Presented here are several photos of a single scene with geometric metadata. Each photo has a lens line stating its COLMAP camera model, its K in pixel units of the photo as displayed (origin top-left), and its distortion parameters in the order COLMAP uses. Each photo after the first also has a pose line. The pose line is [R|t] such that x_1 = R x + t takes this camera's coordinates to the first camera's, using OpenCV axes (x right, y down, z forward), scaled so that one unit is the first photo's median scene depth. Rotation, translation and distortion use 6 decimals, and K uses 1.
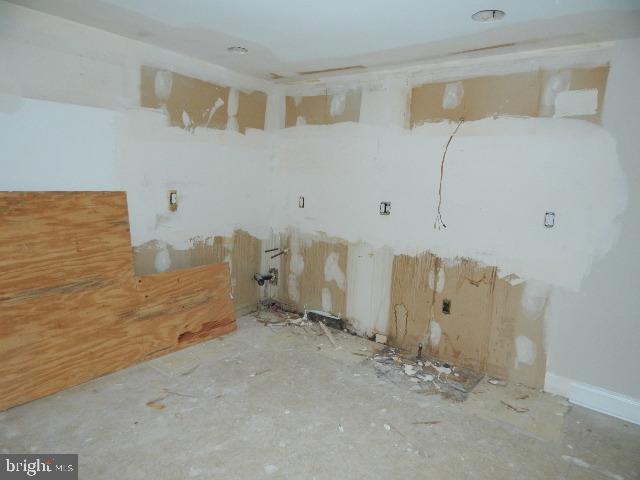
lens RADIAL K [[422.8, 0, 321.8], [0, 422.8, 238.0], [0, 0, 1]] dist [0.010397, -0.008739]
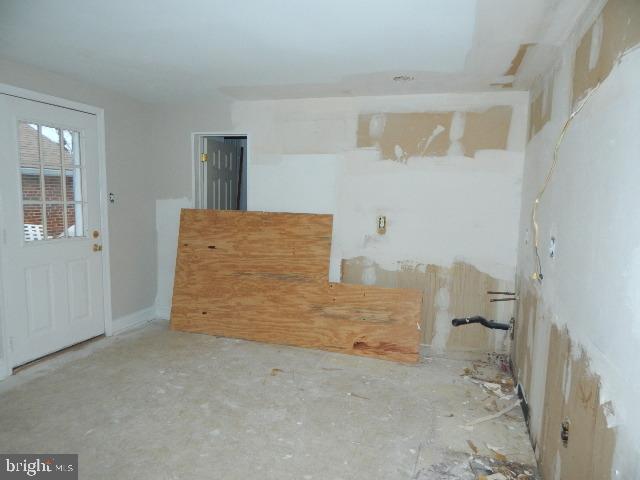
lens RADIAL K [[422.8, 0, 325.6], [0, 422.8, 236.7], [0, 0, 1]] dist [0.010397, -0.008739]
pose [[0.337637, 0.049910, -0.939952, 0.709489], [-0.148683, 0.988885, -0.000899, -0.036400], [0.929459, 0.140058, 0.341305, 0.518817]]
